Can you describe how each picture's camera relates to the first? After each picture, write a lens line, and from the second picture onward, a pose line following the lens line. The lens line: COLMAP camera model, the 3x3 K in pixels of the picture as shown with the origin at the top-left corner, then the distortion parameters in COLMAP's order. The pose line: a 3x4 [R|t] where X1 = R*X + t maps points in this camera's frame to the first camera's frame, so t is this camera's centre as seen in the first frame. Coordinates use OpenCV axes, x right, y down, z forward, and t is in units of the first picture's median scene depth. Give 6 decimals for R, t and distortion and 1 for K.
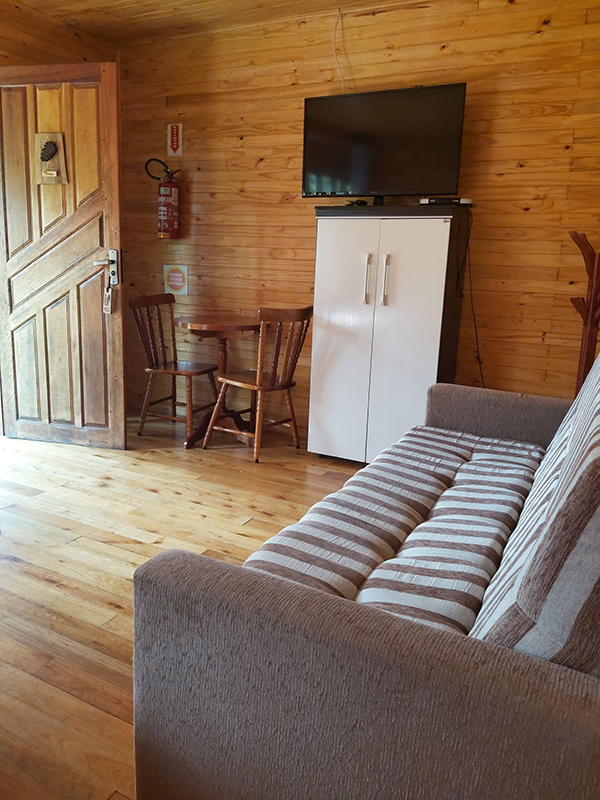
lens RADIAL K [[616.7, 0, 288.0], [0, 616.7, 382.9], [0, 0, 1]] dist [0.053109, -0.106158]
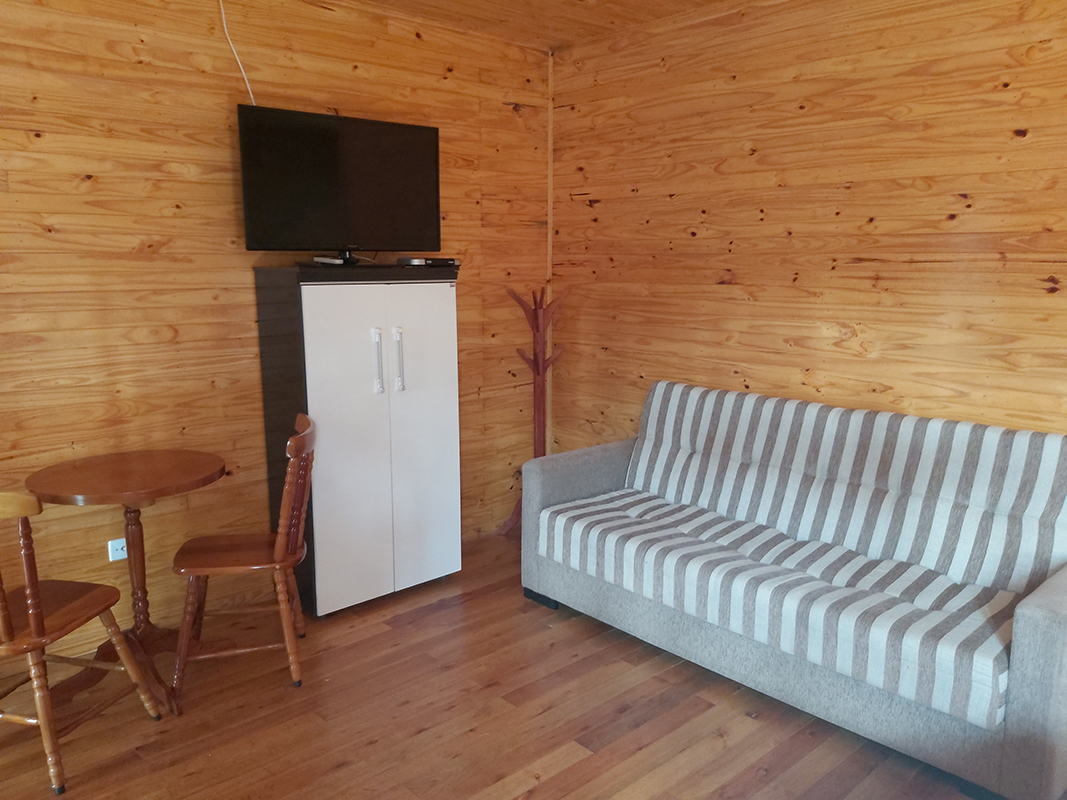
lens RADIAL K [[822.5, 0, 533.5], [0, 822.5, 400.0], [0, 0, 1]] dist [0.053109, -0.106158]
pose [[0.348278, -0.190569, 0.917816, -0.775060], [0.196751, 0.972168, 0.127195, -0.219533], [-0.916511, 0.136282, 0.376079, 0.457001]]
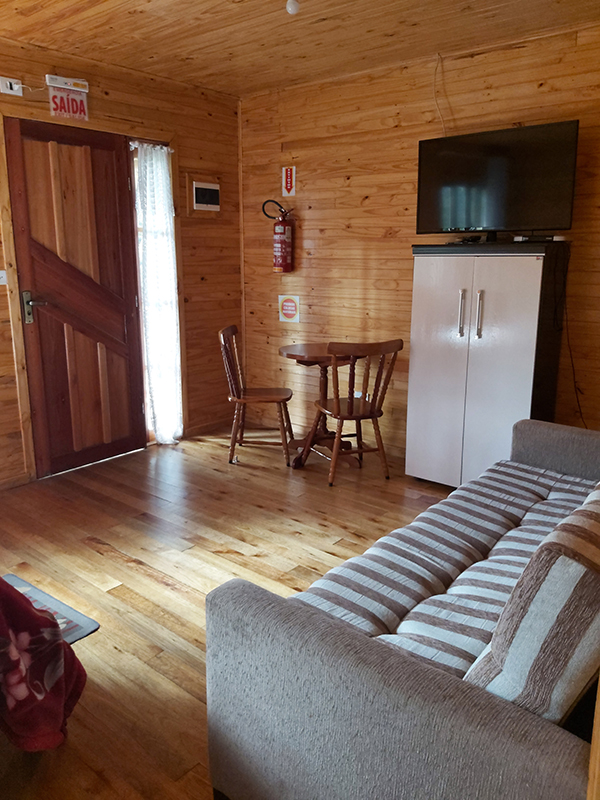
lens RADIAL K [[616.7, 0, 288.0], [0, 616.7, 382.9], [0, 0, 1]] dist [0.053109, -0.106158]
pose [[0.976705, 0.009536, -0.214375, 0.069553], [-0.009039, 0.999954, 0.003300, -0.053332], [0.214397, -0.001285, 0.976746, -0.085854]]
